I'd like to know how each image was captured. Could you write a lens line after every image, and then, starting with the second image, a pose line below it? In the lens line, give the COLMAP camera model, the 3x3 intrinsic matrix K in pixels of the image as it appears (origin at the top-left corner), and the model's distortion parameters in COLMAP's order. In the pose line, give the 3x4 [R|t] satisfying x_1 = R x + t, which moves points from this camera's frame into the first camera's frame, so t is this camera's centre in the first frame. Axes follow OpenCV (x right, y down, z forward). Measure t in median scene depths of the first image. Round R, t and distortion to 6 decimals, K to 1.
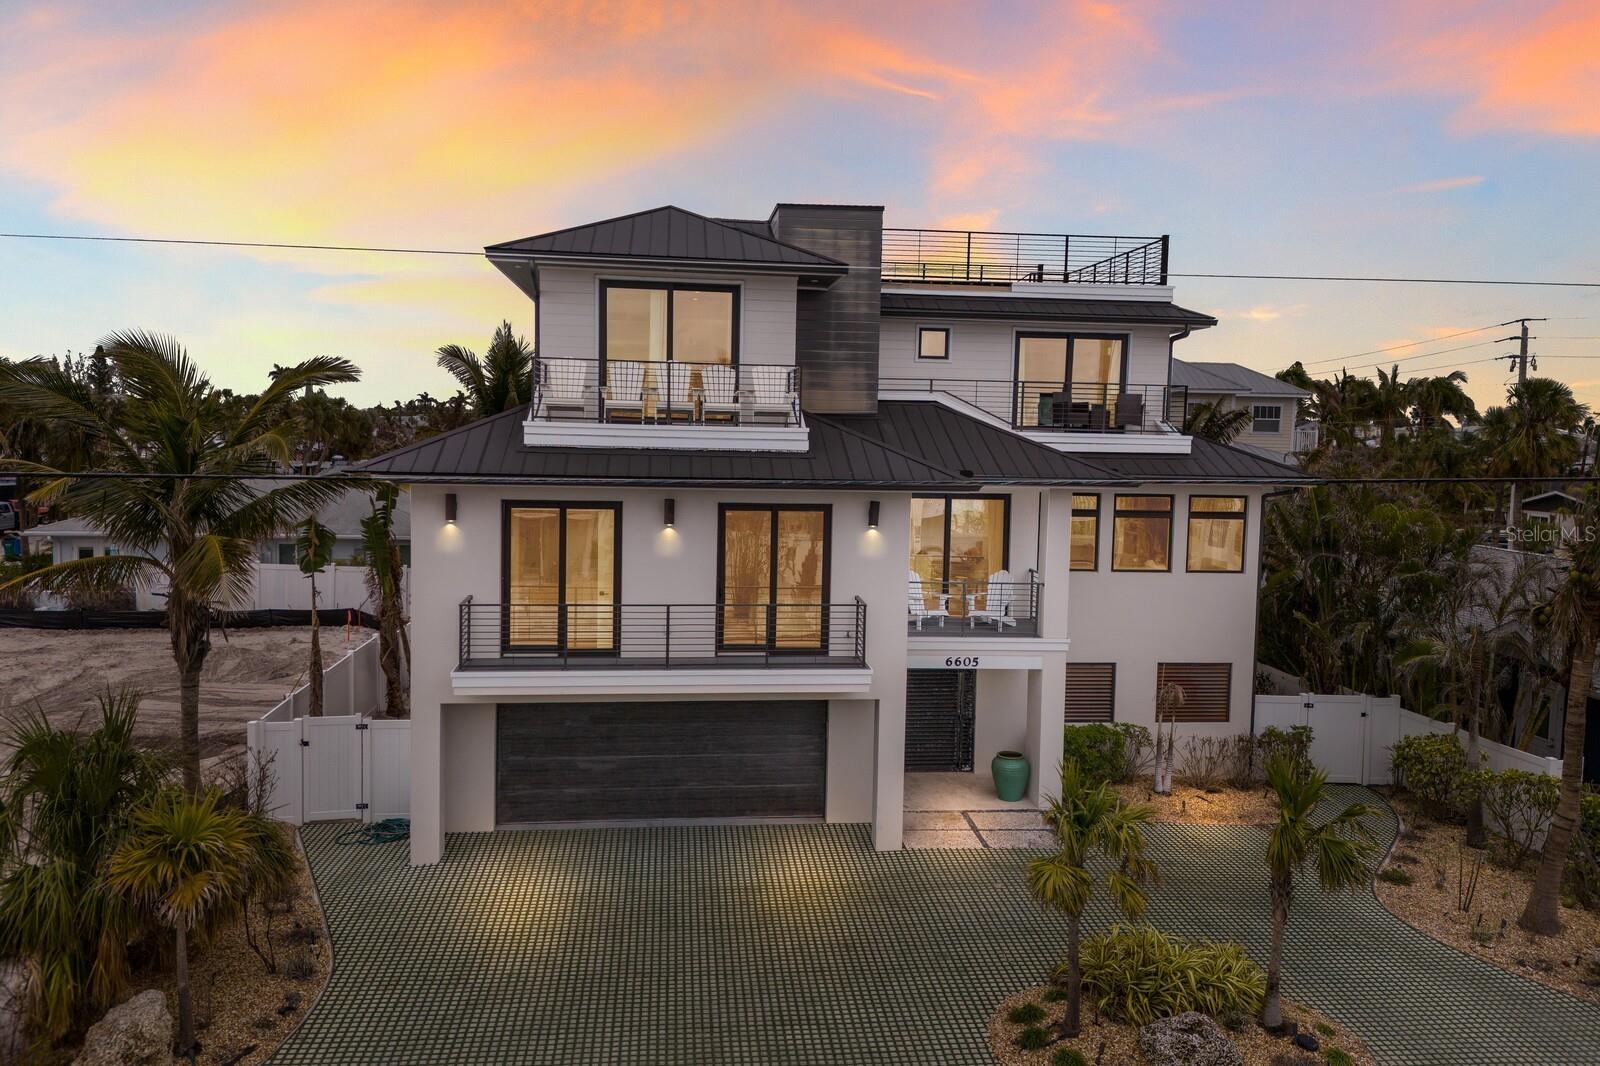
lens RADIAL K [[1195.2, 0, 800.0], [0, 1195.2, 533.0], [0, 0, 1]] dist [0.005300, -0.000144]
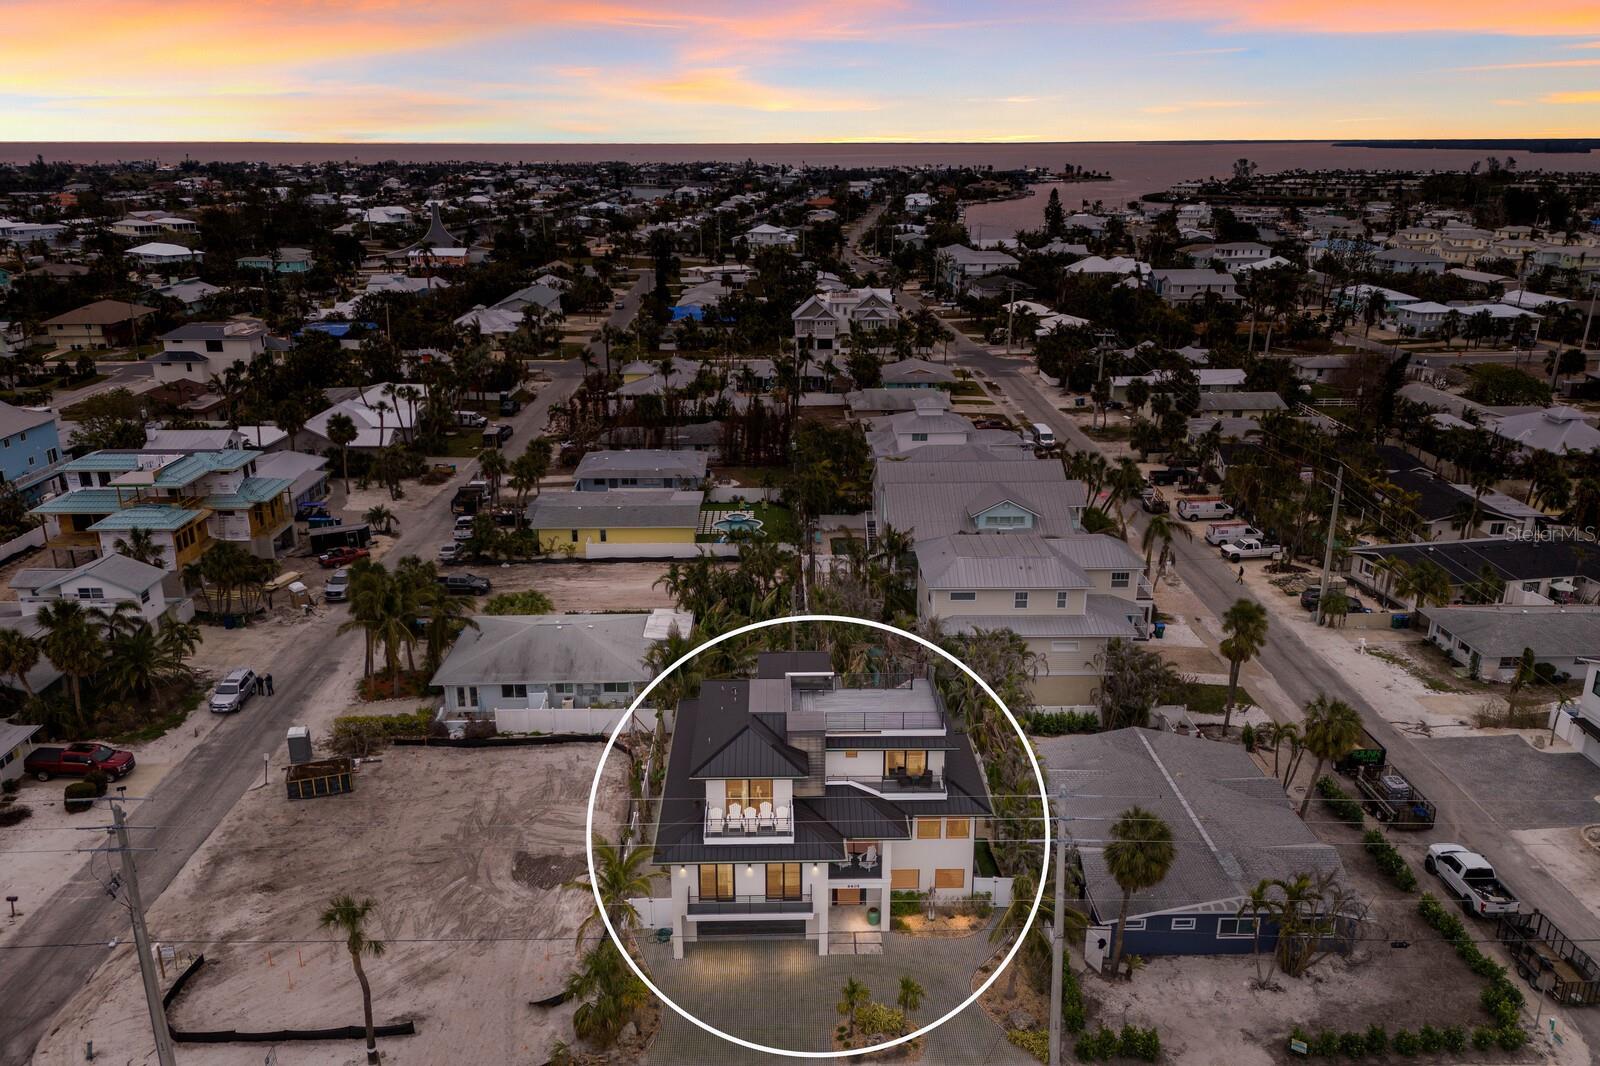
lens RADIAL K [[1195.2, 0, 800.0], [0, 1195.2, 533.0], [0, 0, 1]] dist [0.005300, -0.000144]
pose [[0.995397, 0.006752, -0.095598, 0.302291], [0.015072, 0.974071, 0.225740, -1.490613], [0.094644, -0.226142, 0.969486, -1.758995]]
